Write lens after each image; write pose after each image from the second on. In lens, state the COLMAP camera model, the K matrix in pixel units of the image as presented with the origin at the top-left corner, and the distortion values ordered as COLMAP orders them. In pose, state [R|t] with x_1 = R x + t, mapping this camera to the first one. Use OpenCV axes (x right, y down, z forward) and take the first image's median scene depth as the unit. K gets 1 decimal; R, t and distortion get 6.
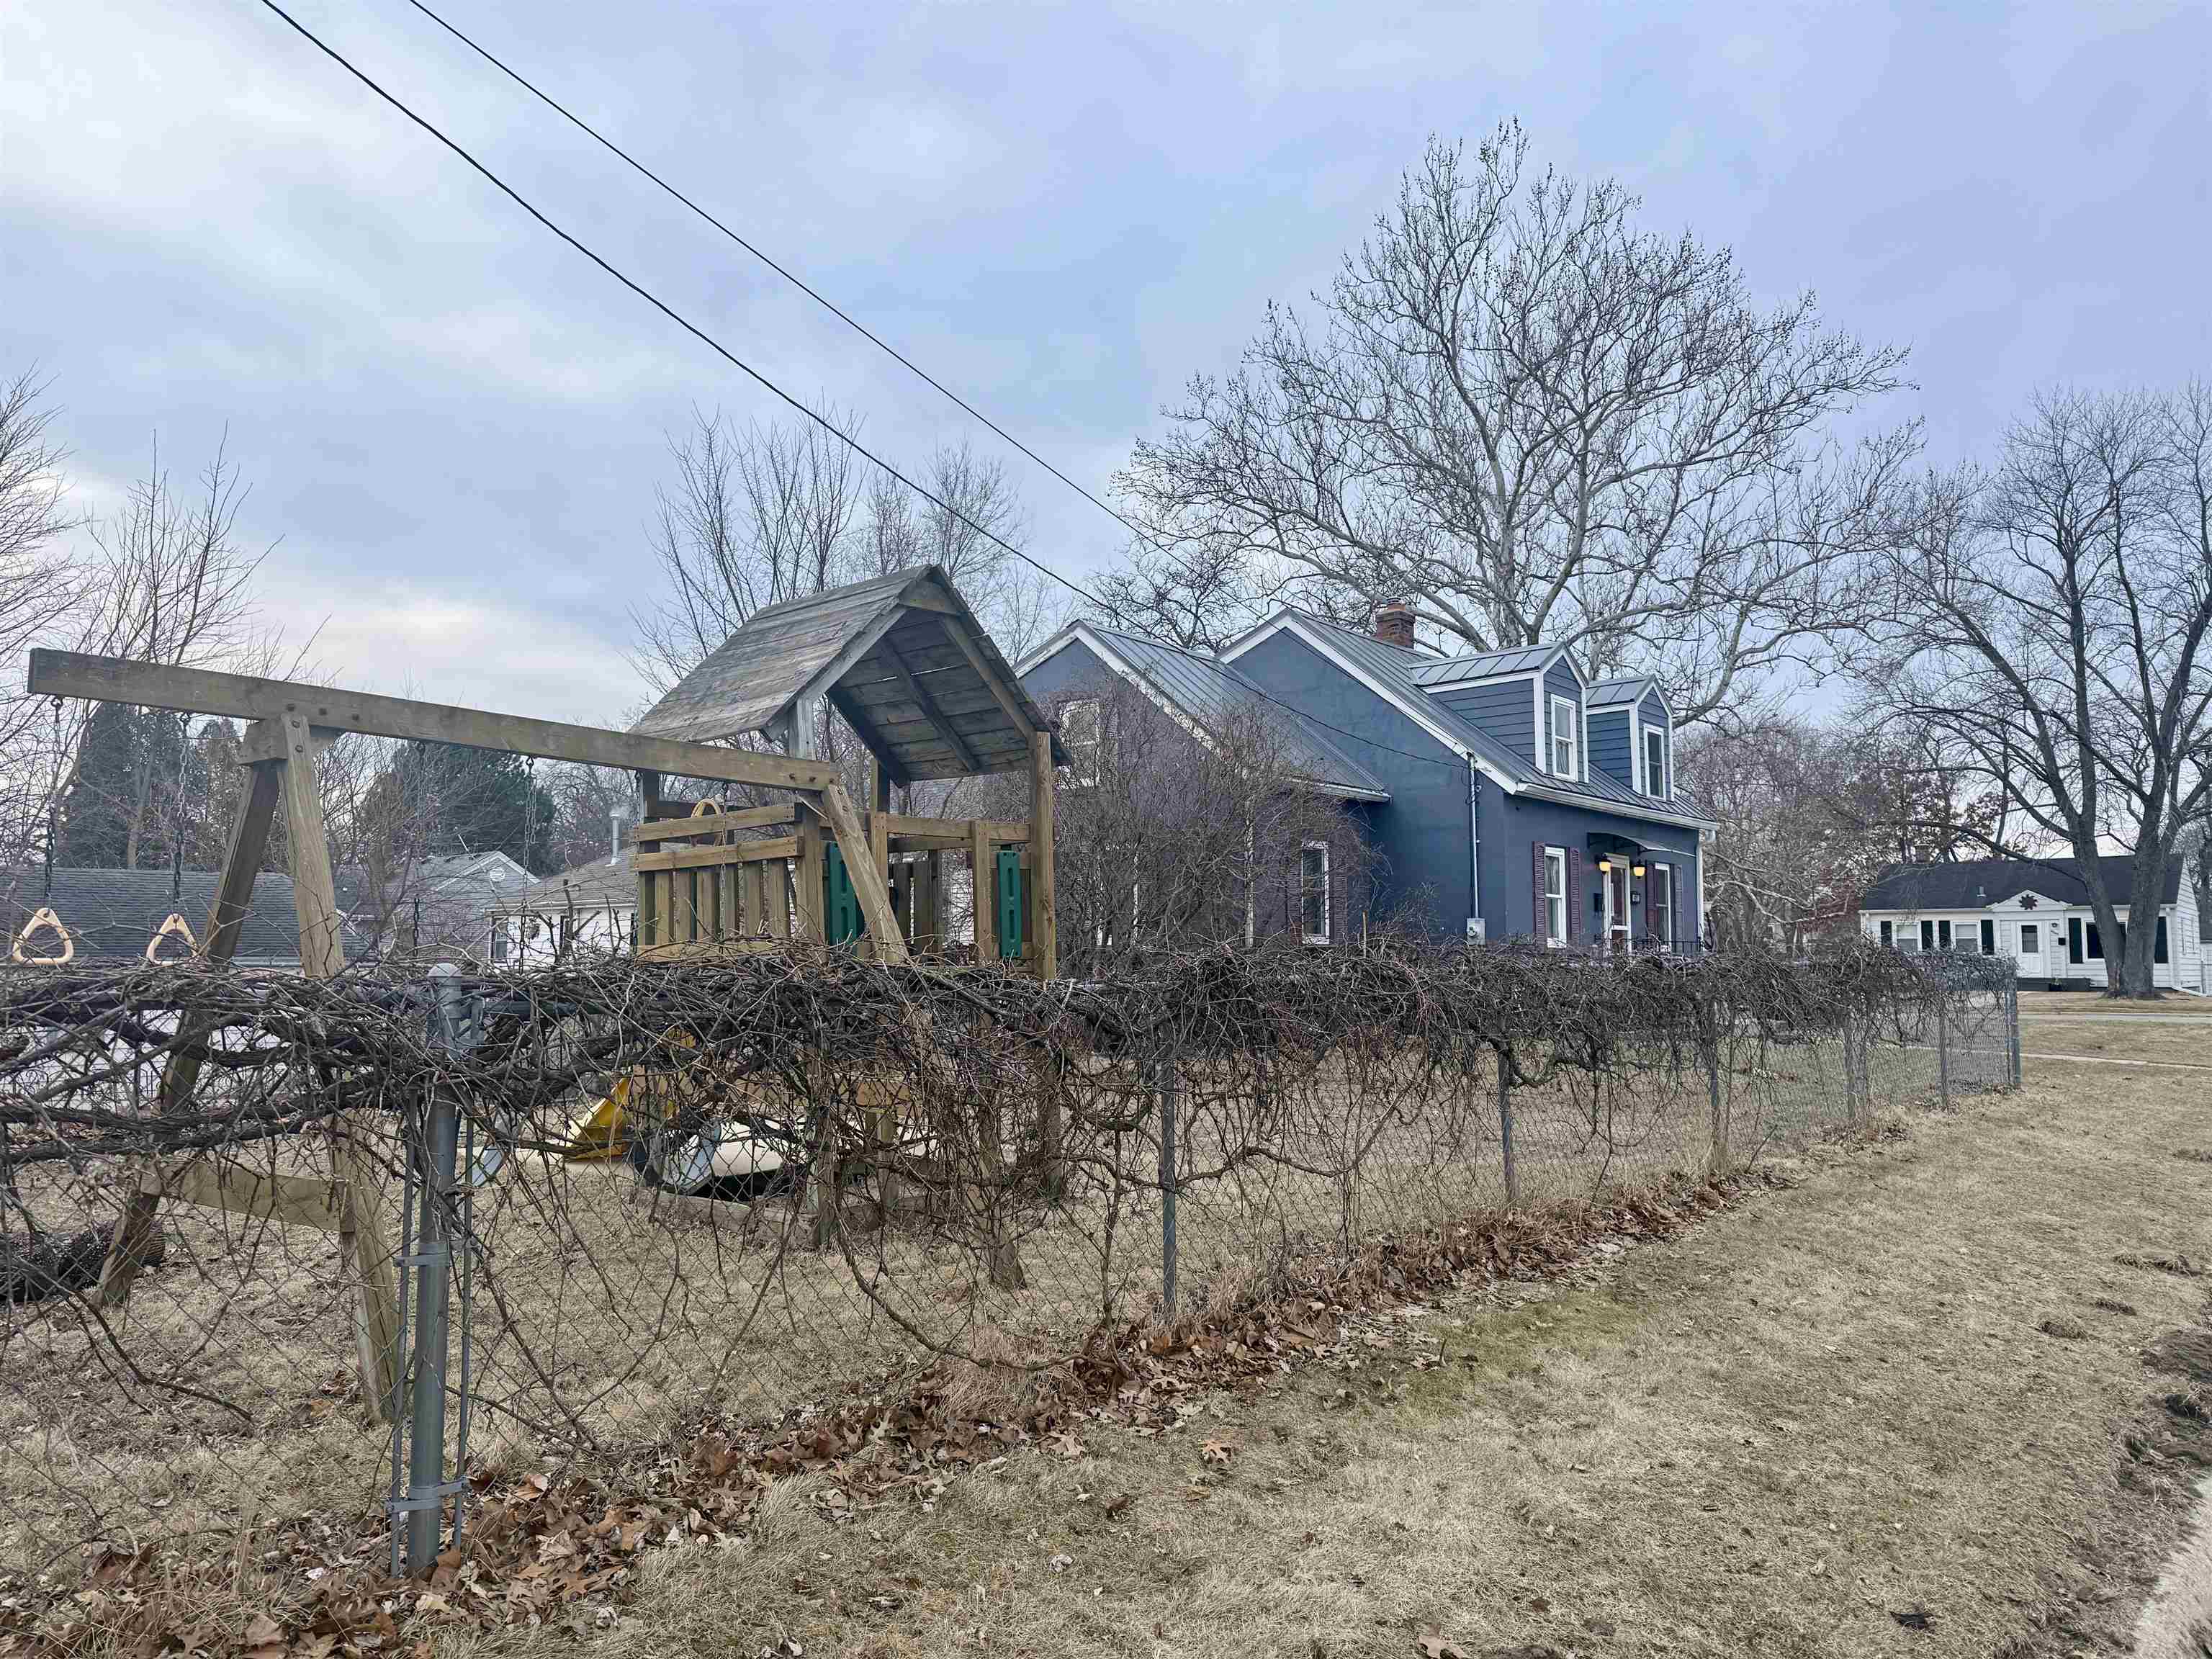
lens RADIAL K [[1594.6, 0, 1161.3], [0, 1594.6, 827.3], [0, 0, 1]] dist [0.160710, -0.238699]
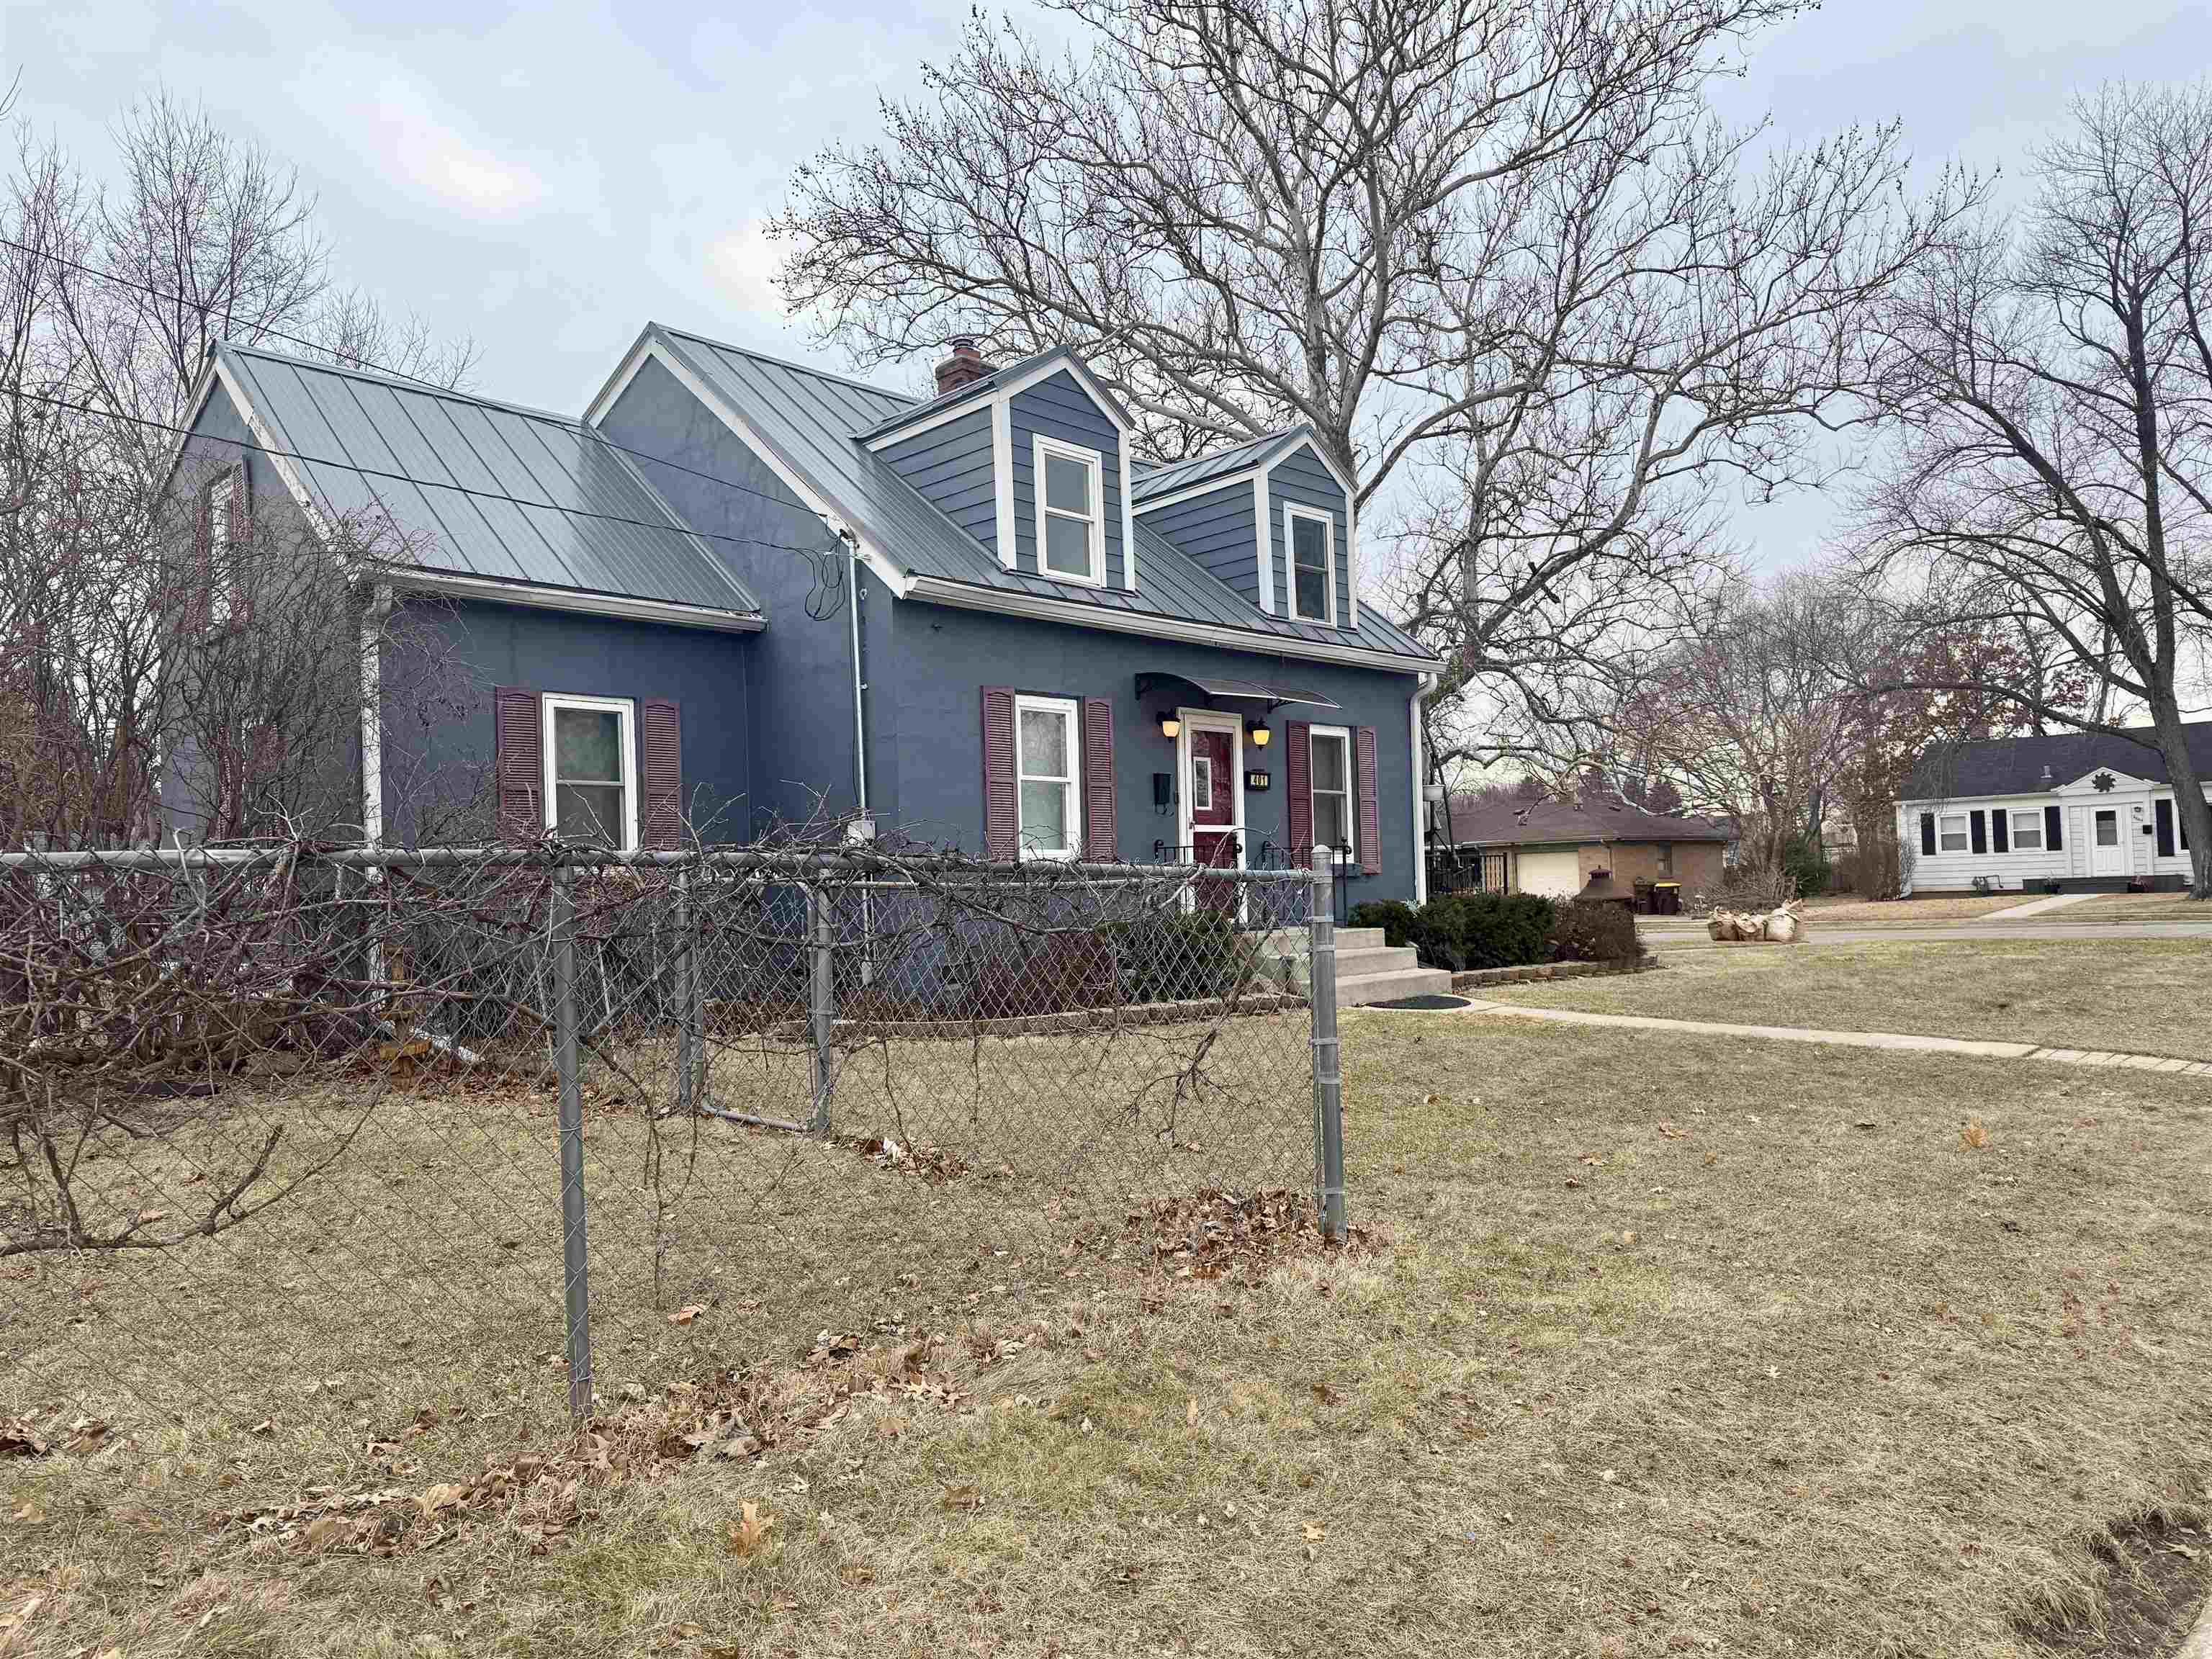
lens RADIAL K [[1594.6, 0, 1161.3], [0, 1594.6, 827.3], [0, 0, 1]] dist [0.160710, -0.238699]
pose [[0.996122, -0.038020, -0.079345, 0.184755], [0.041431, 0.998267, 0.041800, 0.020999], [0.077618, -0.044925, 0.995970, 0.231918]]
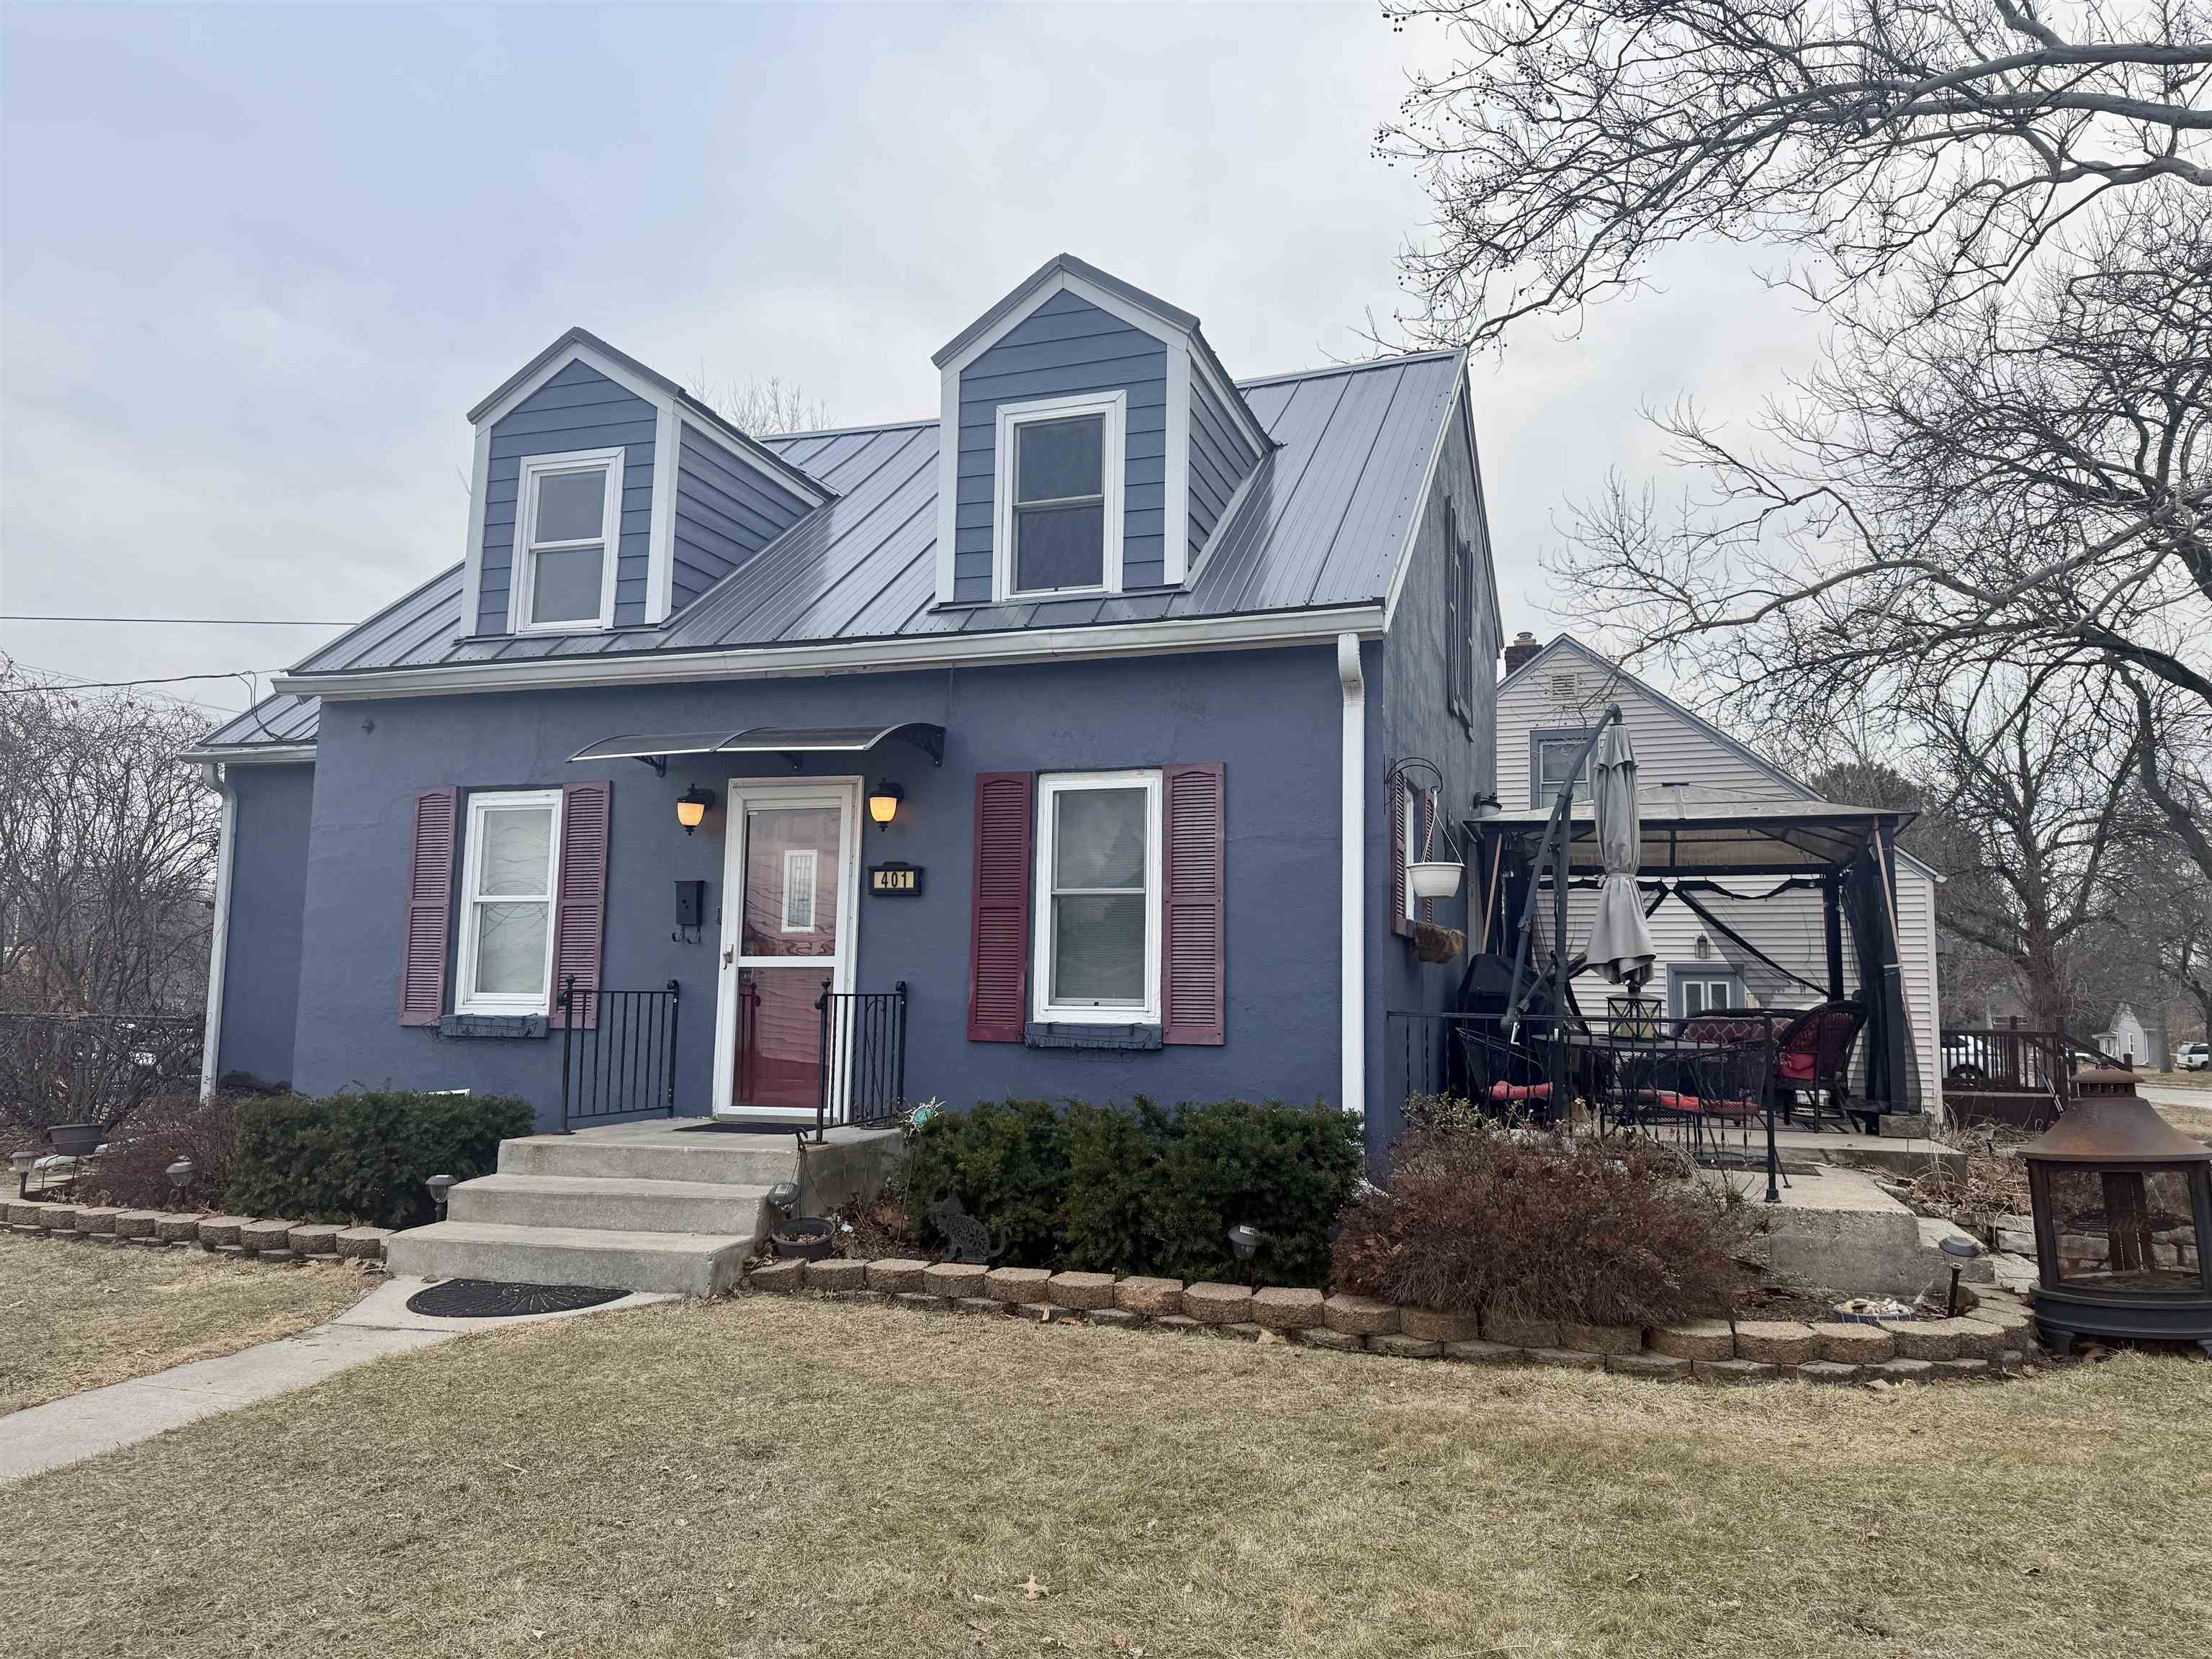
lens RADIAL K [[1594.6, 0, 1161.3], [0, 1594.6, 827.3], [0, 0, 1]] dist [0.160710, -0.238699]
pose [[0.299795, -0.116608, -0.946850, 0.405281], [0.055875, 0.992944, -0.104593, 0.045022], [0.952366, -0.021549, 0.304196, 0.574701]]
